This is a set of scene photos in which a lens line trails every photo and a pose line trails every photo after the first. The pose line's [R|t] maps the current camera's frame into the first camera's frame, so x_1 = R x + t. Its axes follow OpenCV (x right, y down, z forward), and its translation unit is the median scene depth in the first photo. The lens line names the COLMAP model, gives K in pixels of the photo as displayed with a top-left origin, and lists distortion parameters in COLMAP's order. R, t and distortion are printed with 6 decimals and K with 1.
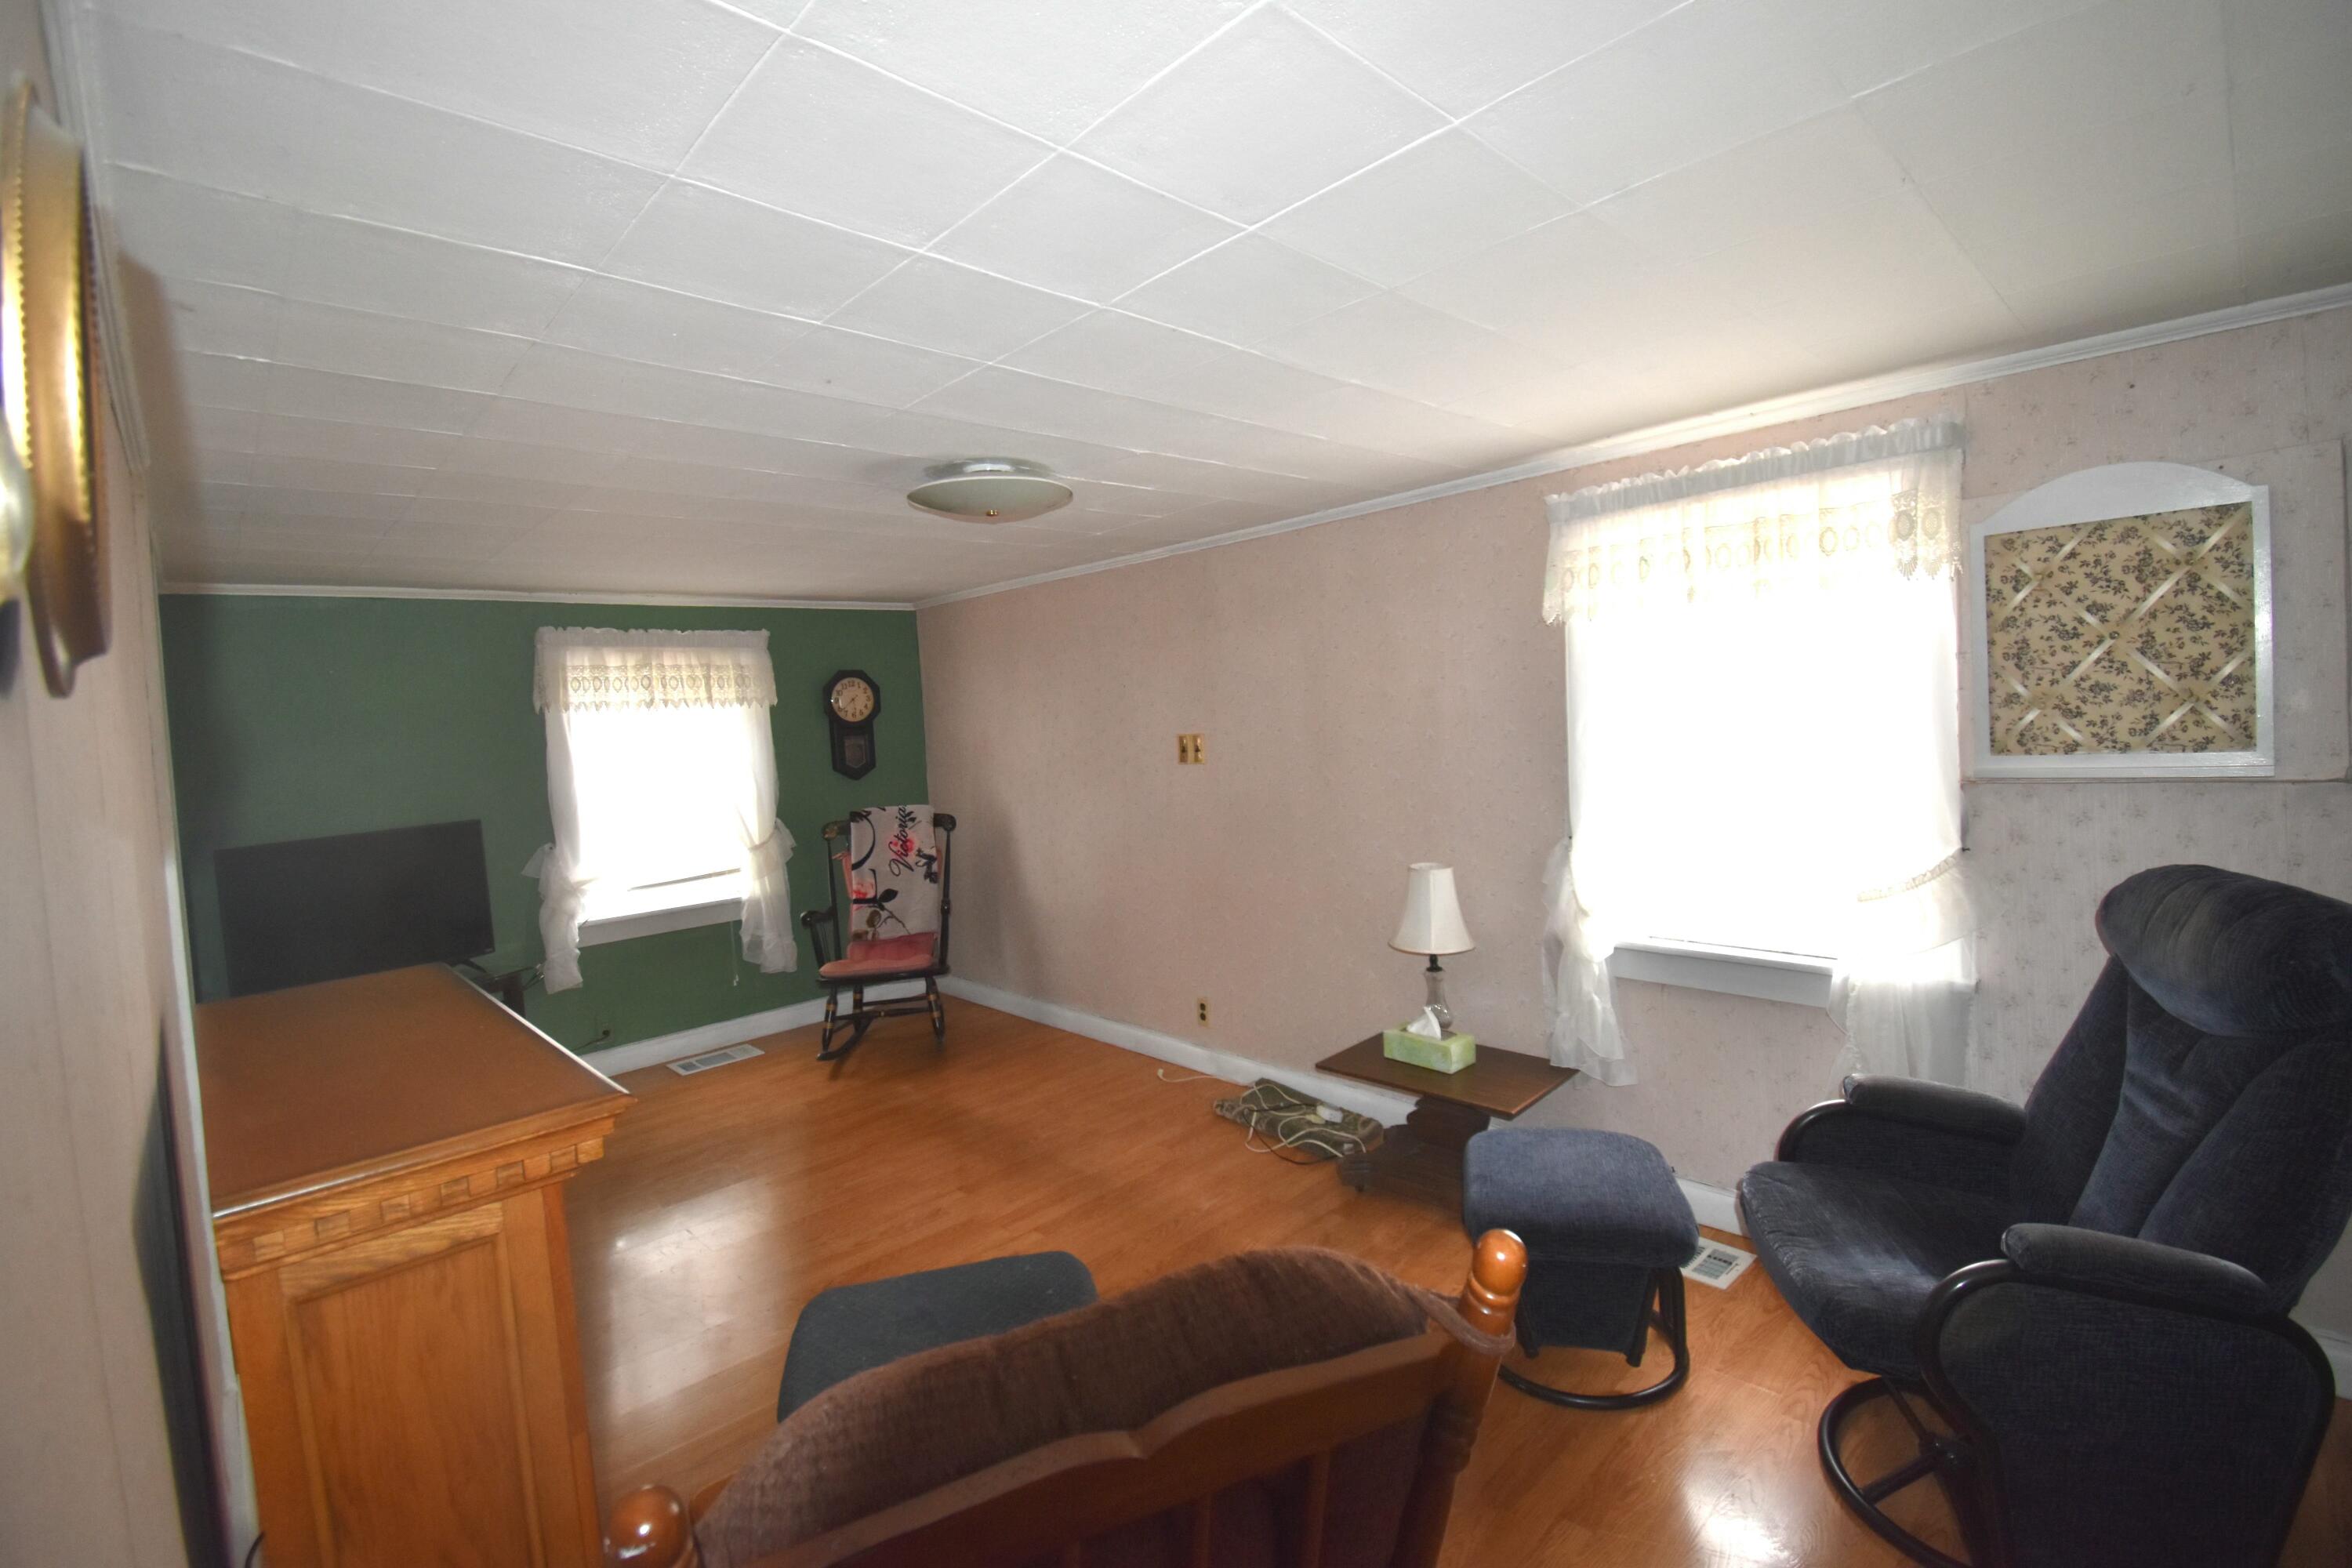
lens RADIAL K [[1044.7, 0, 1189.4], [0, 1044.7, 774.1], [0, 0, 1]] dist [0.025678, -0.030382]
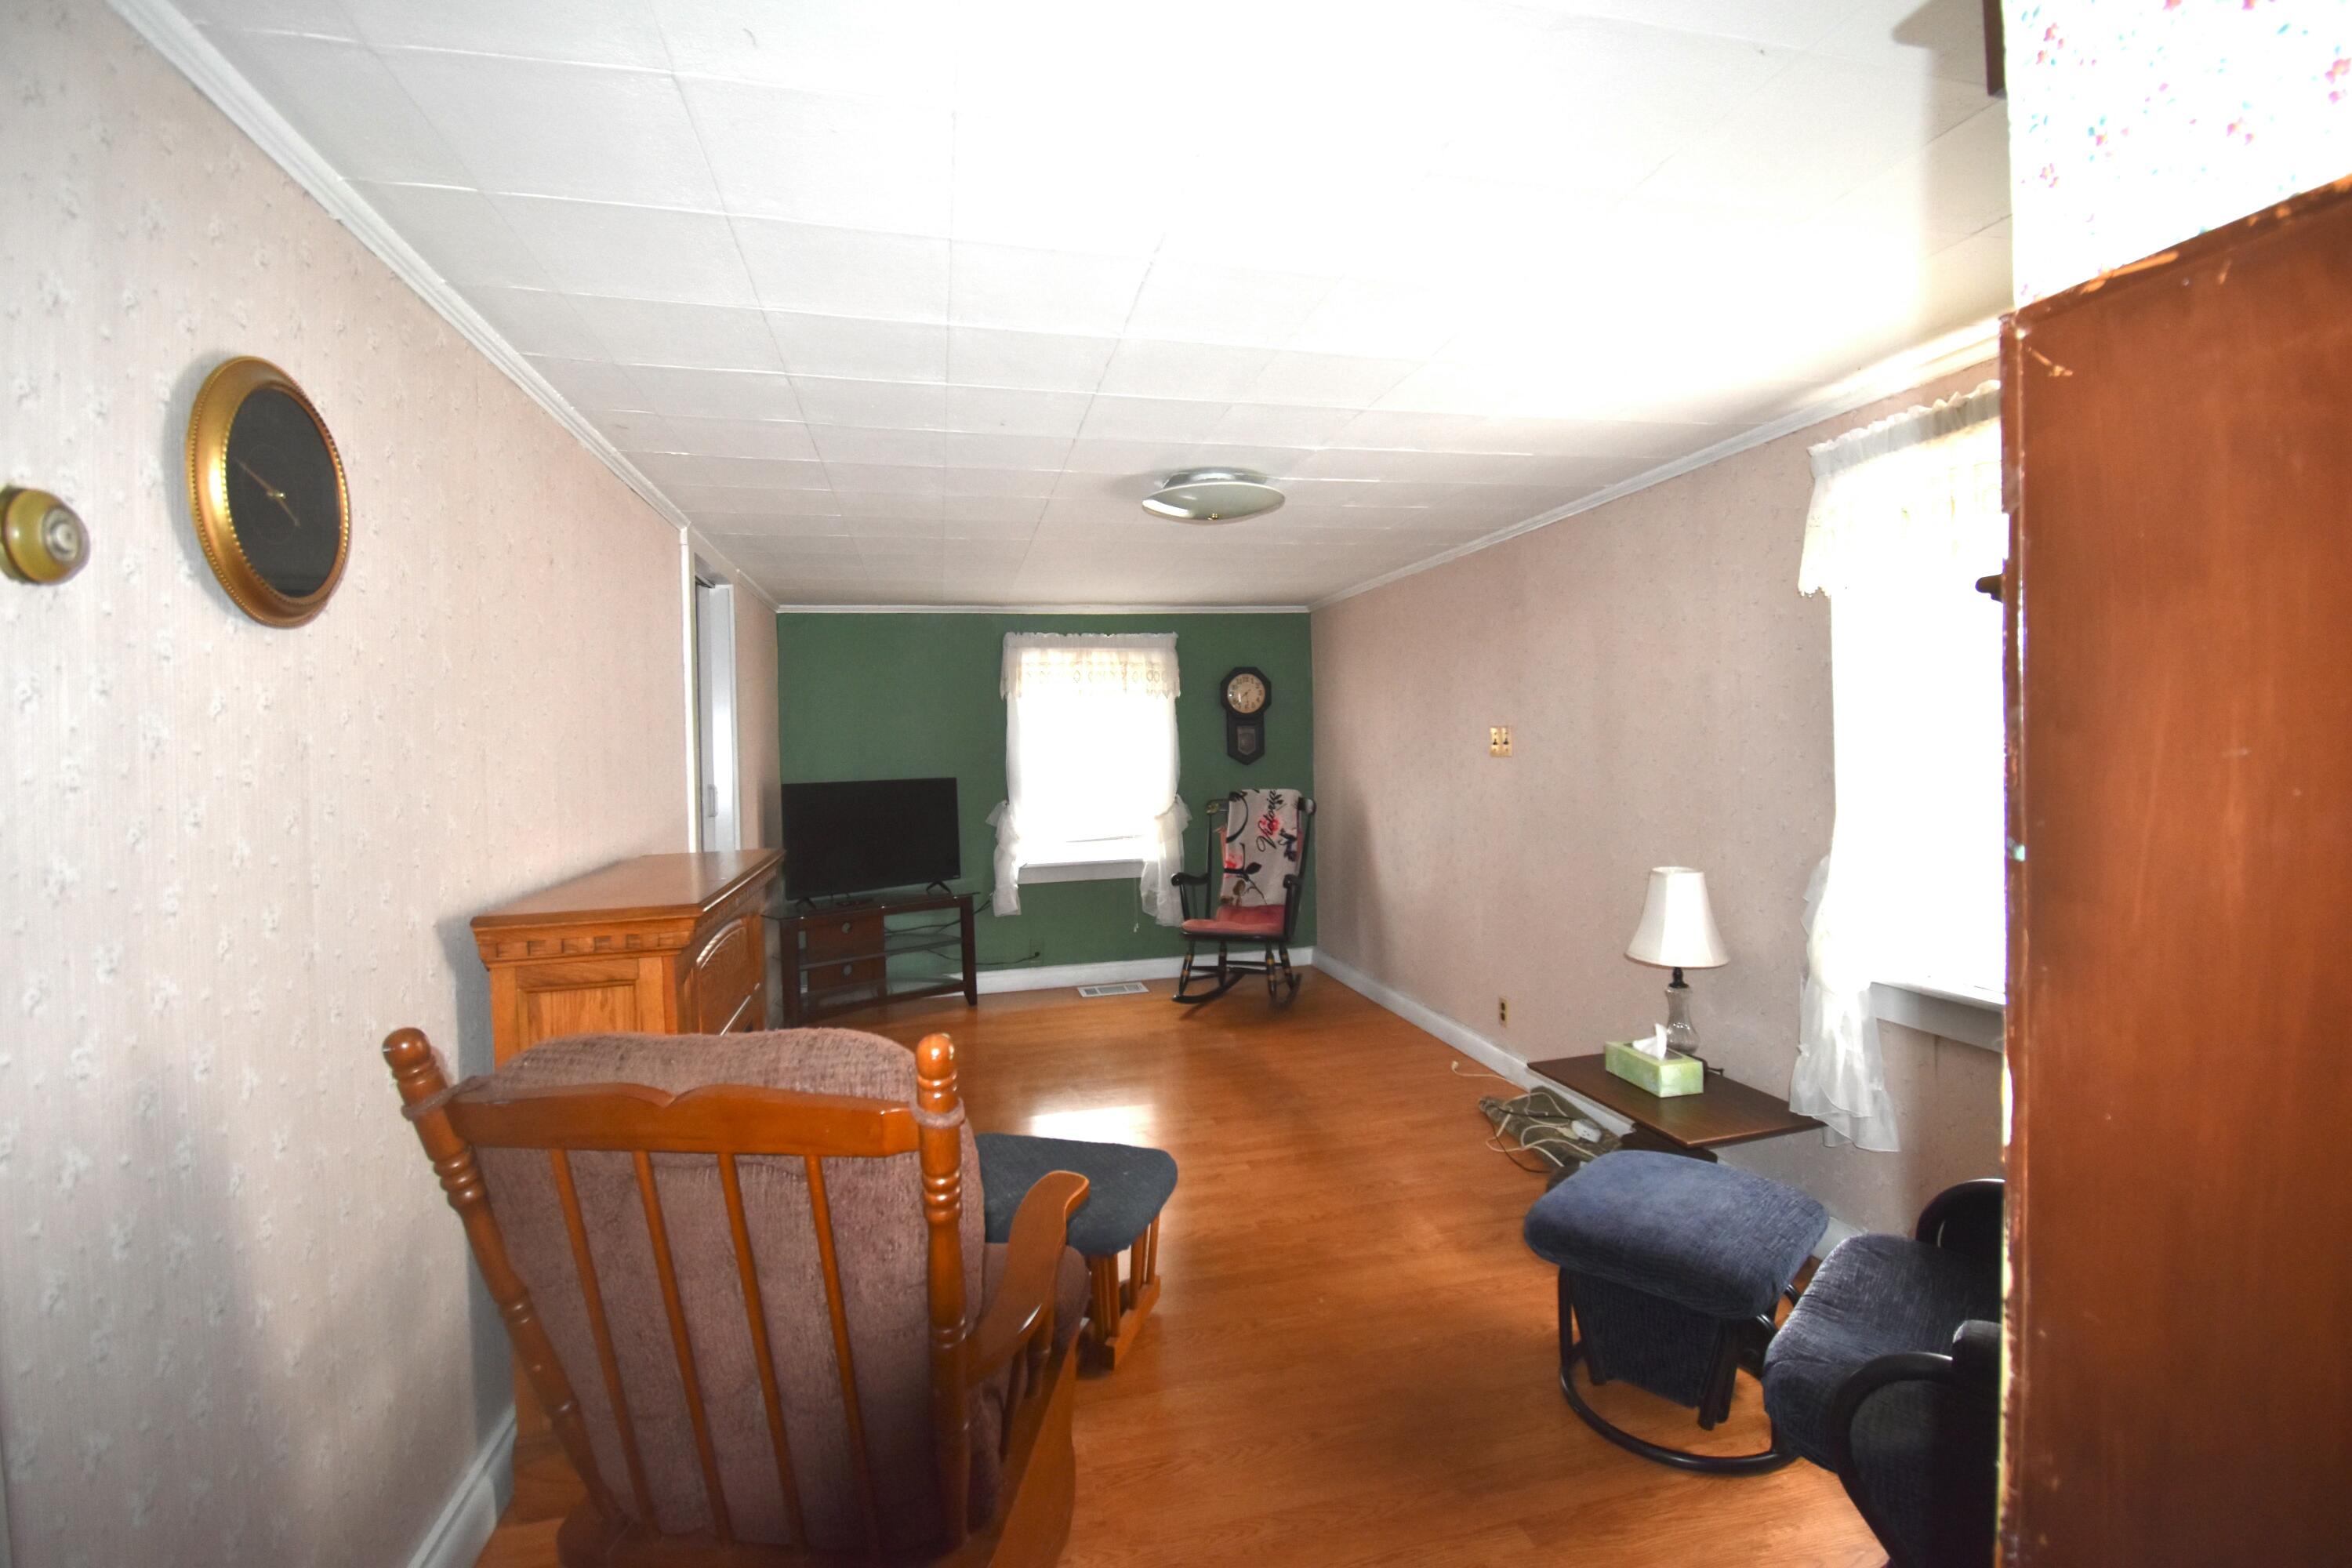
lens RADIAL K [[1044.7, 0, 1189.4], [0, 1044.7, 774.1], [0, 0, 1]] dist [0.025678, -0.030382]
pose [[0.861164, 0.046673, -0.506179, 0.230989], [-0.052608, 0.998612, 0.002577, 0.018218], [0.505597, 0.024410, 0.862425, 0.005490]]
